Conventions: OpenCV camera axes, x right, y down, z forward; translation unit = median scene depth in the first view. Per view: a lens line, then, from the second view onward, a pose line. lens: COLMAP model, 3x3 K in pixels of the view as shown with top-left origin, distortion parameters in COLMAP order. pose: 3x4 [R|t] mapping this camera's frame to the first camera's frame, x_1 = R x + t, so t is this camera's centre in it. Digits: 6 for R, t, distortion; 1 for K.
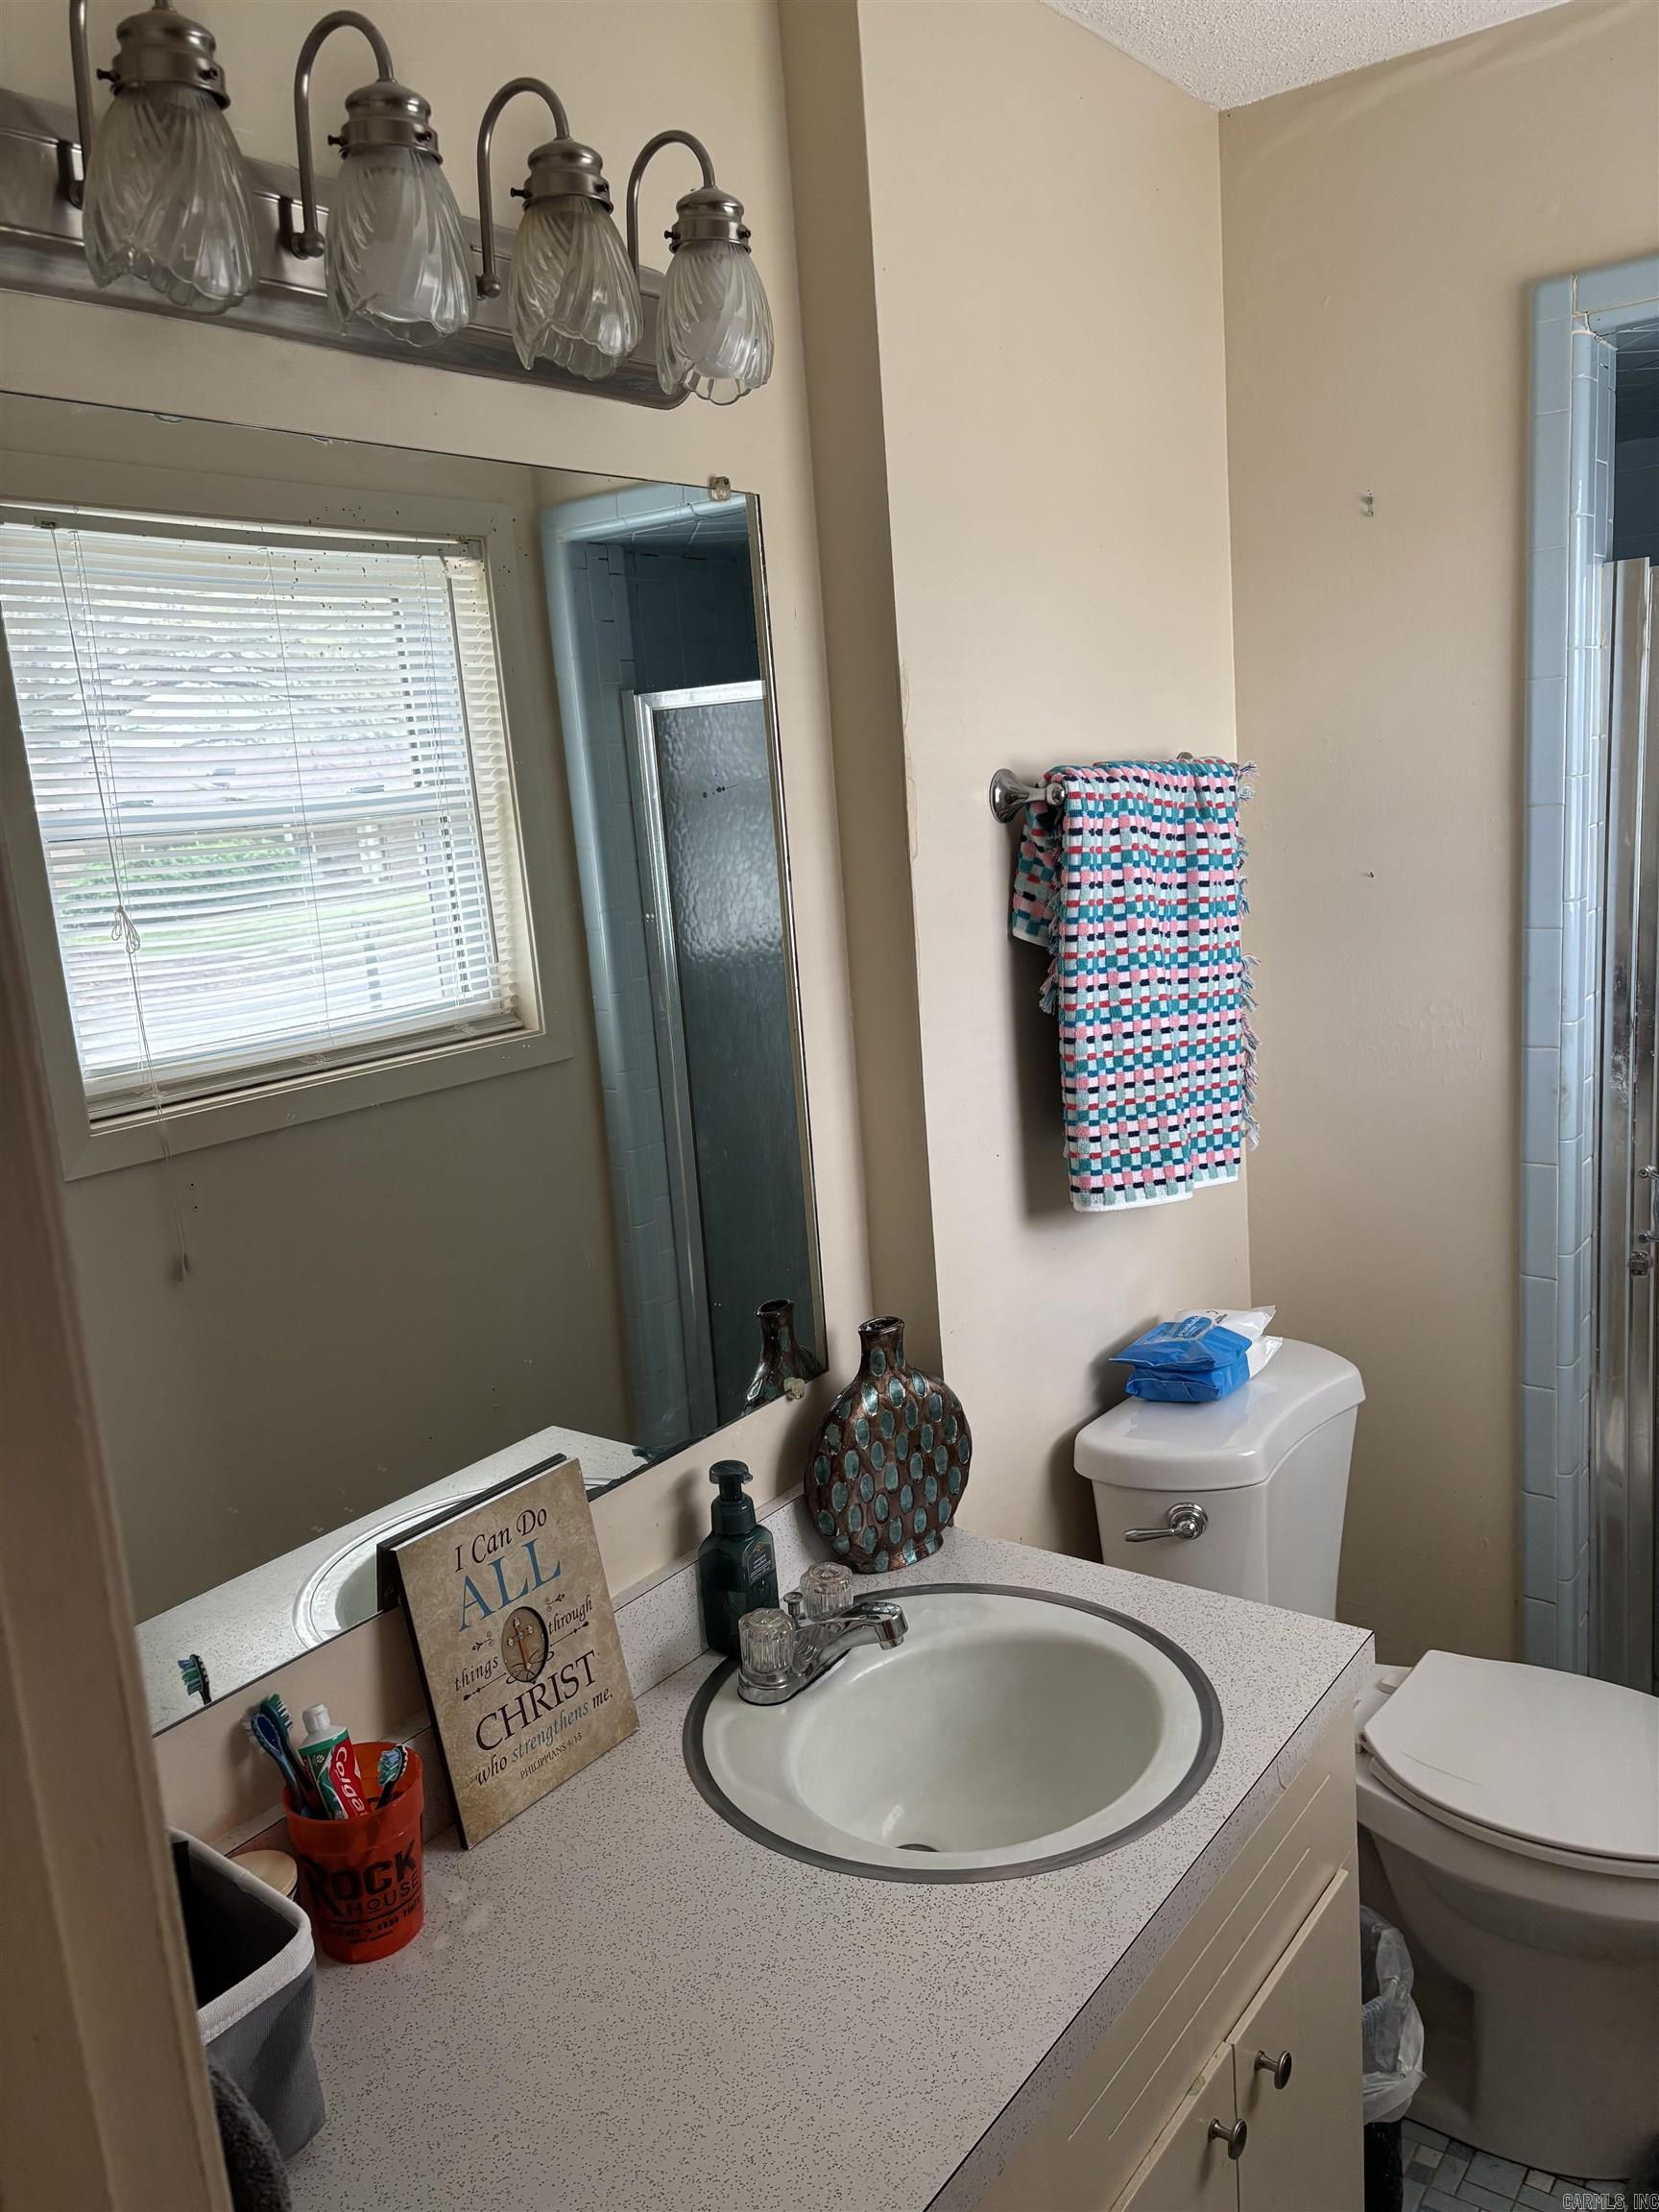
lens RADIAL K [[1672.5, 0, 819.2], [0, 1672.5, 1105.5], [0, 0, 1]] dist [0.056847, -0.056789]
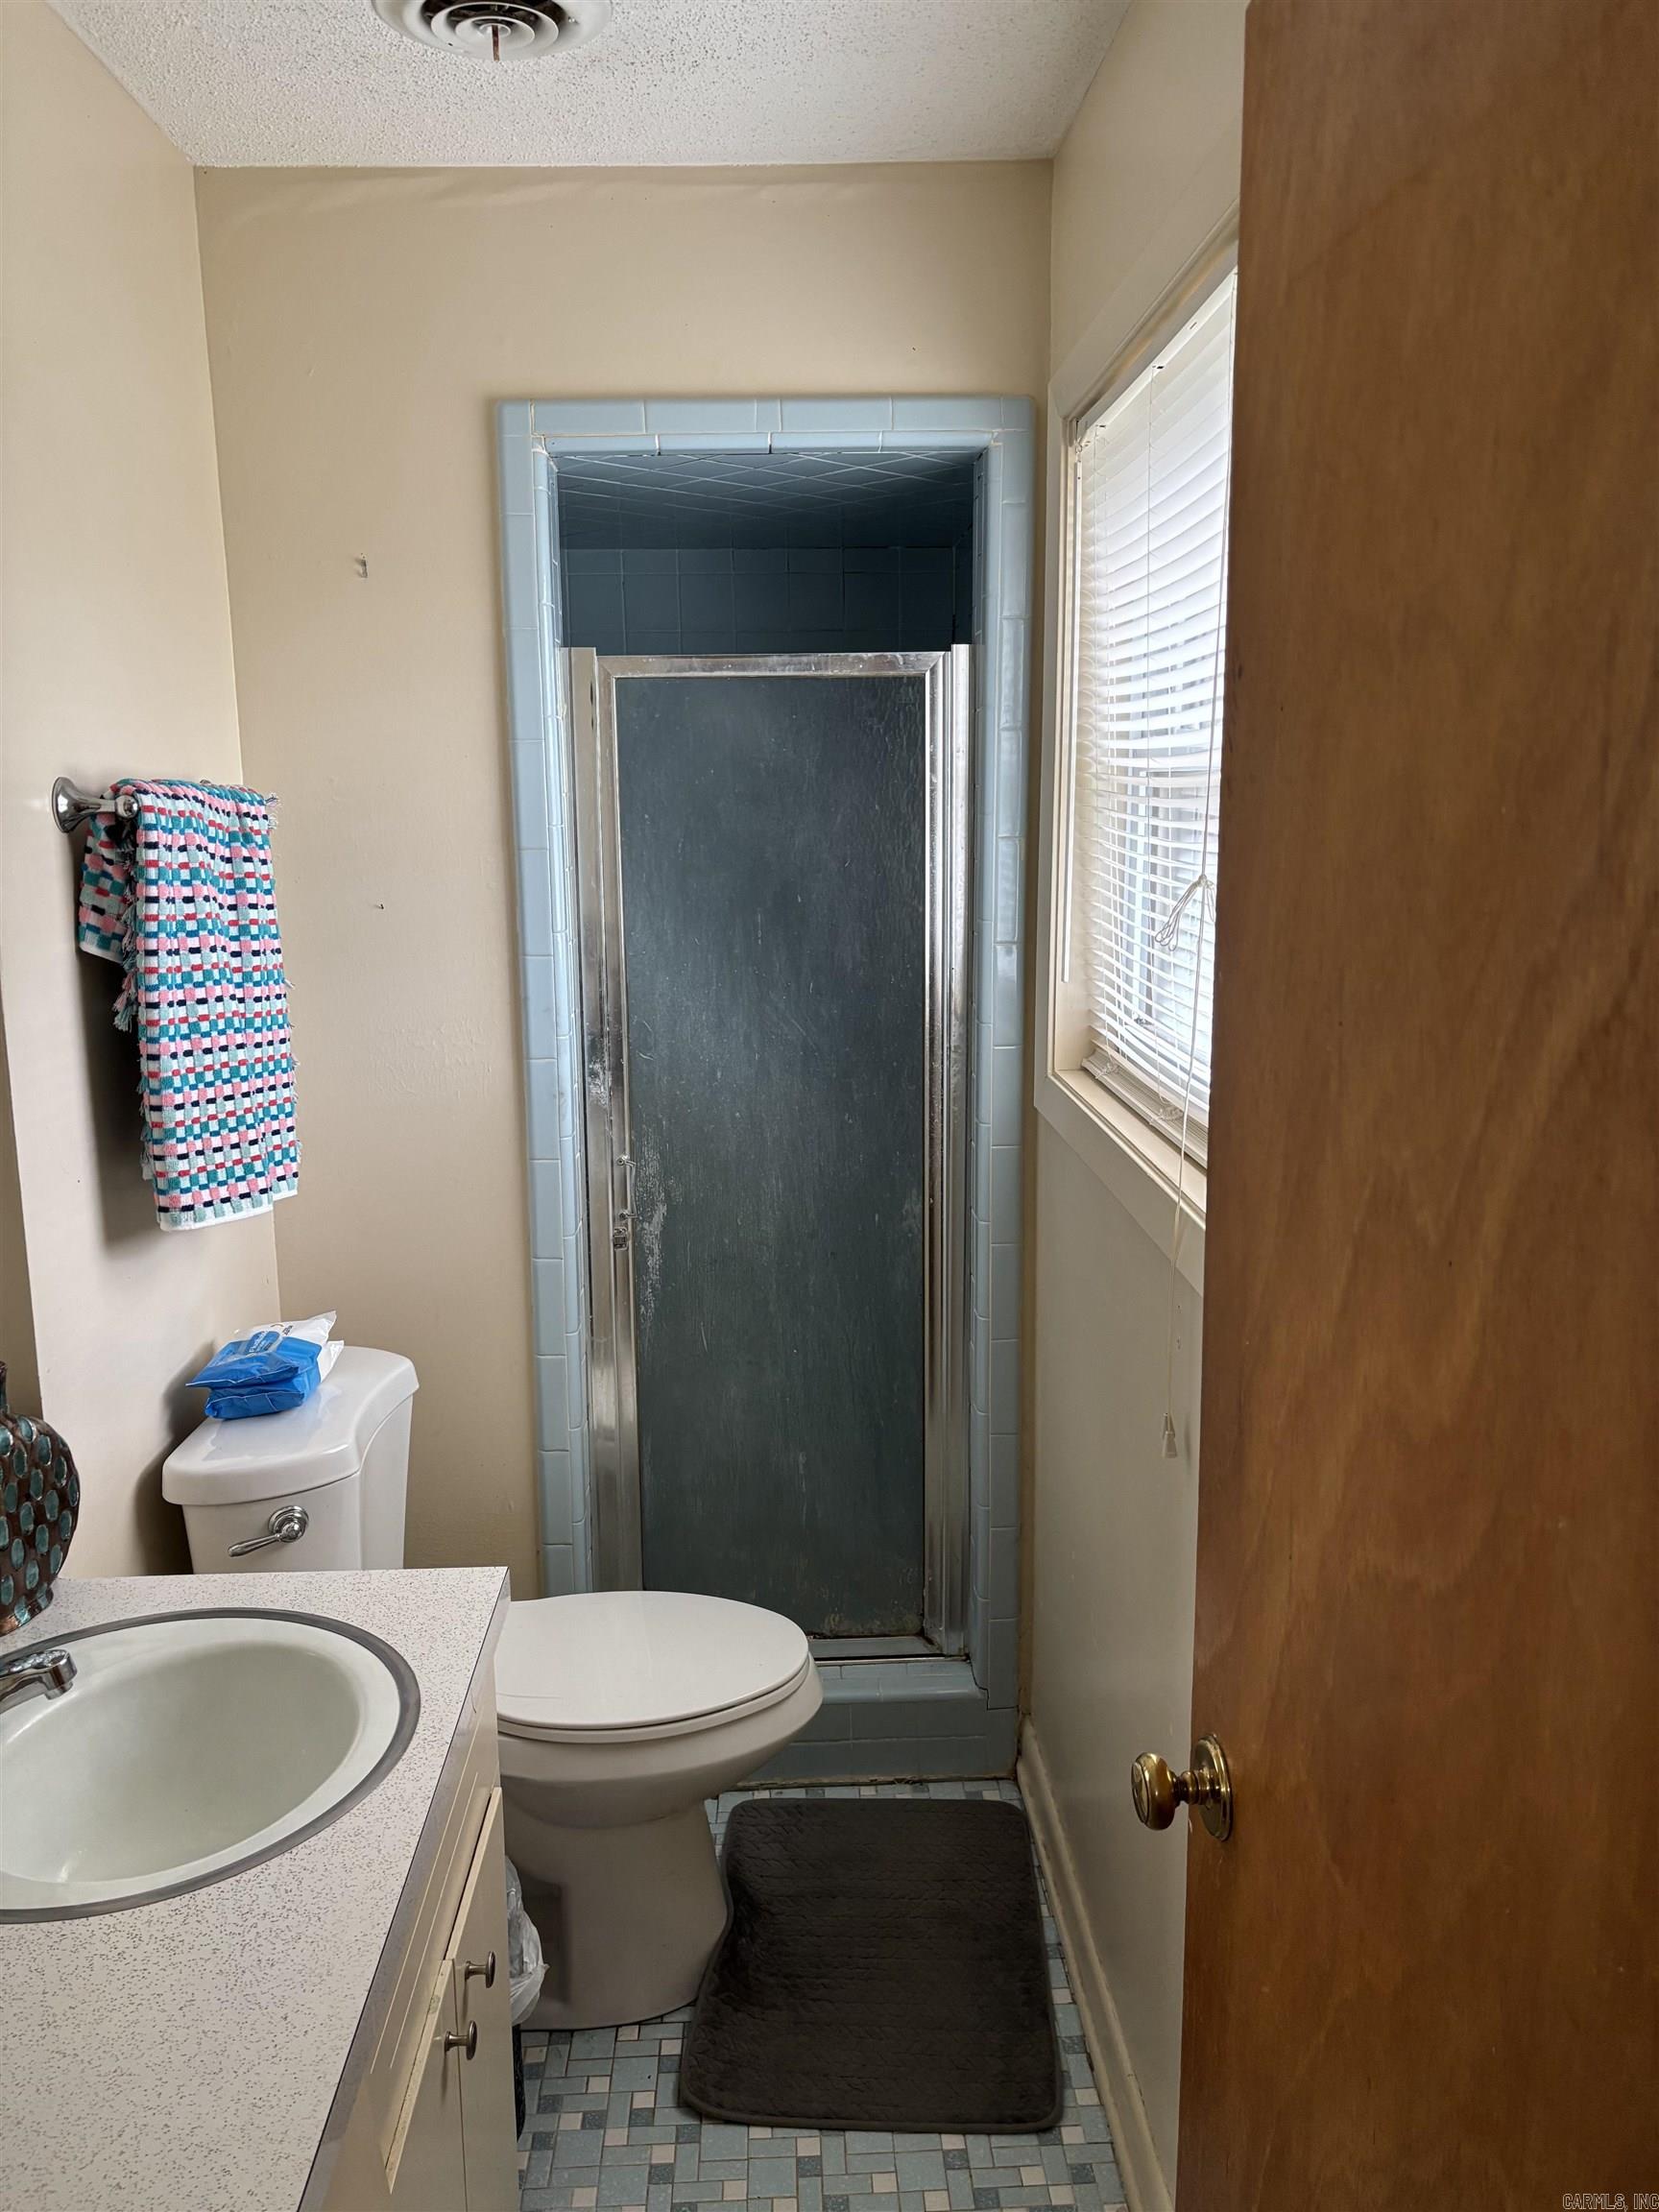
lens RADIAL K [[1672.5, 0, 822.4], [0, 1672.5, 1099.1], [0, 0, 1]] dist [0.056847, -0.056789]
pose [[0.777413, -0.045024, 0.627377, -0.164620], [0.070425, 0.997394, -0.015688, 0.028645], [-0.625036, 0.056379, 0.778557, -0.014671]]
